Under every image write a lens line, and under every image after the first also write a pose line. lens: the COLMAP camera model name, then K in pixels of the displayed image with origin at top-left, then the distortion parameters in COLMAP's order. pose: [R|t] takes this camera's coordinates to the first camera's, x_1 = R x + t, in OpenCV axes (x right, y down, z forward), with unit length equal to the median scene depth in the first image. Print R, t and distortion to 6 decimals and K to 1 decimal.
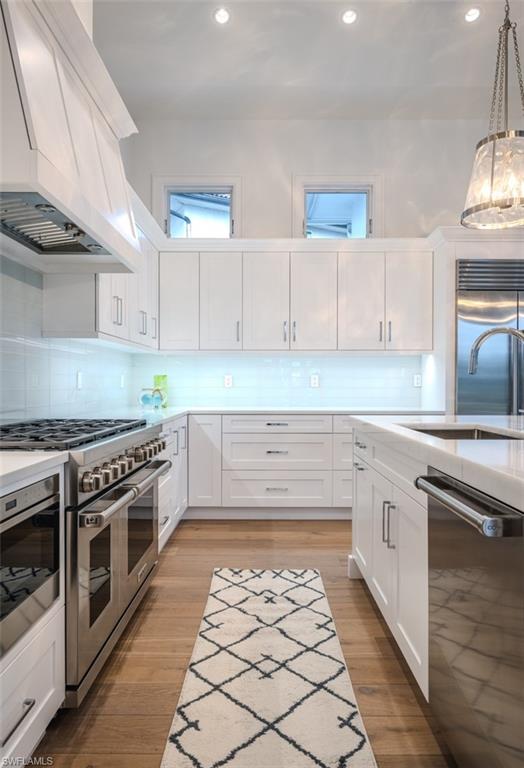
lens RADIAL K [[512.2, 0, 263.1], [0, 512.2, 388.1], [0, 0, 1]] dist [-0.001665, -0.000255]
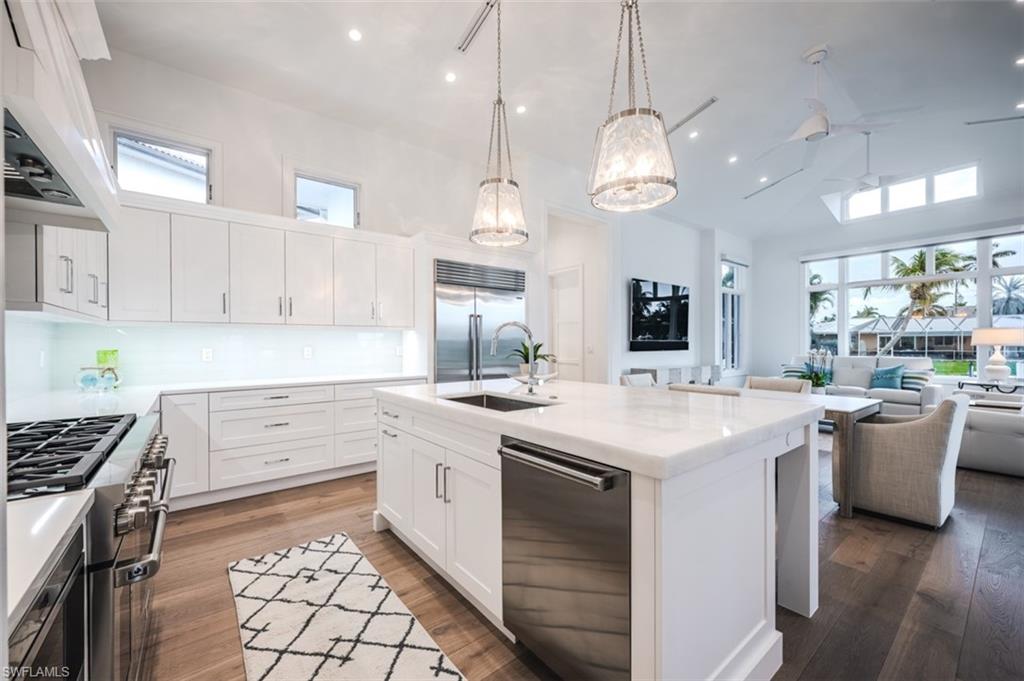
lens RADIAL K [[405.3, 0, 511.9], [0, 405.3, 344.3], [0, 0, 1]] dist [0.002147, 0.000198]
pose [[0.781191, -0.007688, 0.624245, -0.173324], [0.011742, 0.999928, -0.002379, -0.043904], [-0.624182, 0.009189, 0.781225, 0.116200]]
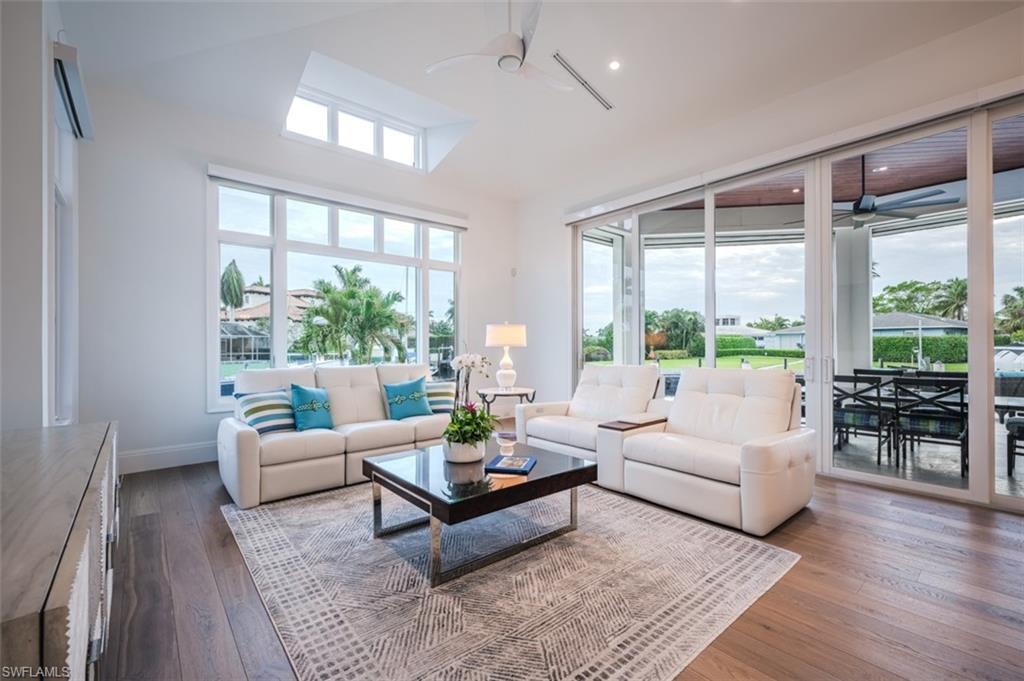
lens RADIAL K [[434.6, 0, 505.0], [0, 434.6, 345.9], [0, 0, 1]] dist [-0.008631, 0.000025]
pose [[-0.650604, -0.002010, 0.759414, 1.654400], [0.008239, 0.999919, 0.009705, -0.033086], [-0.759372, 0.012571, -0.650535, 1.428217]]
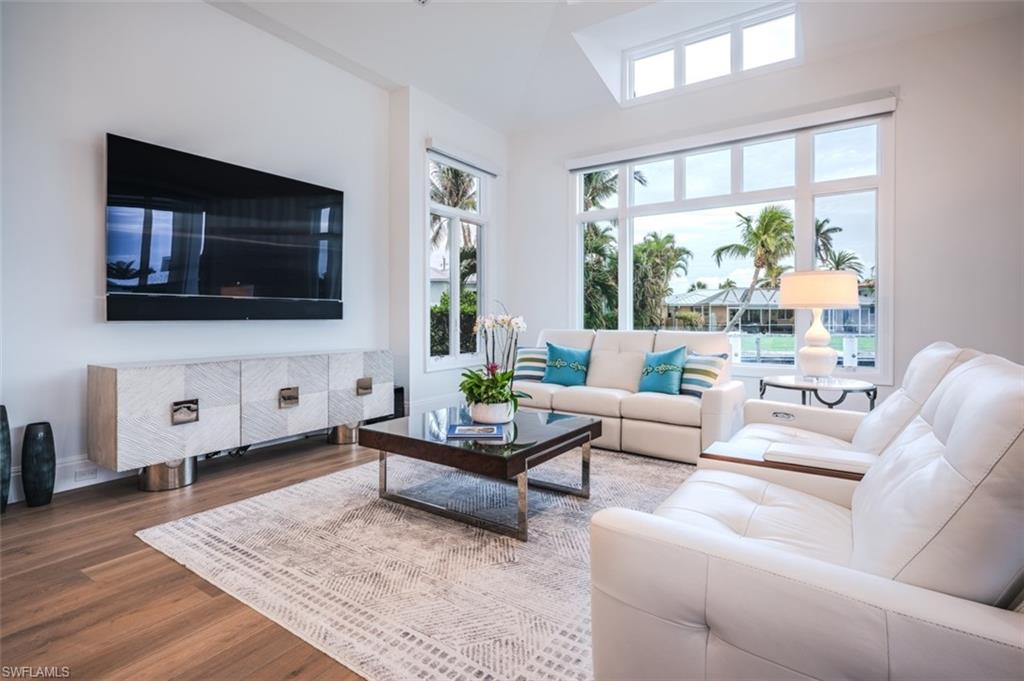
lens RADIAL K [[501.7, 0, 513.8], [0, 501.7, 318.3], [0, 0, 1]] dist [0.004357, 0.000704]
pose [[0.550378, -0.006475, 0.834891, 1.550141], [0.009308, 0.999955, 0.001619, 0.004125], [-0.834864, 0.006880, 0.550414, 0.131206]]
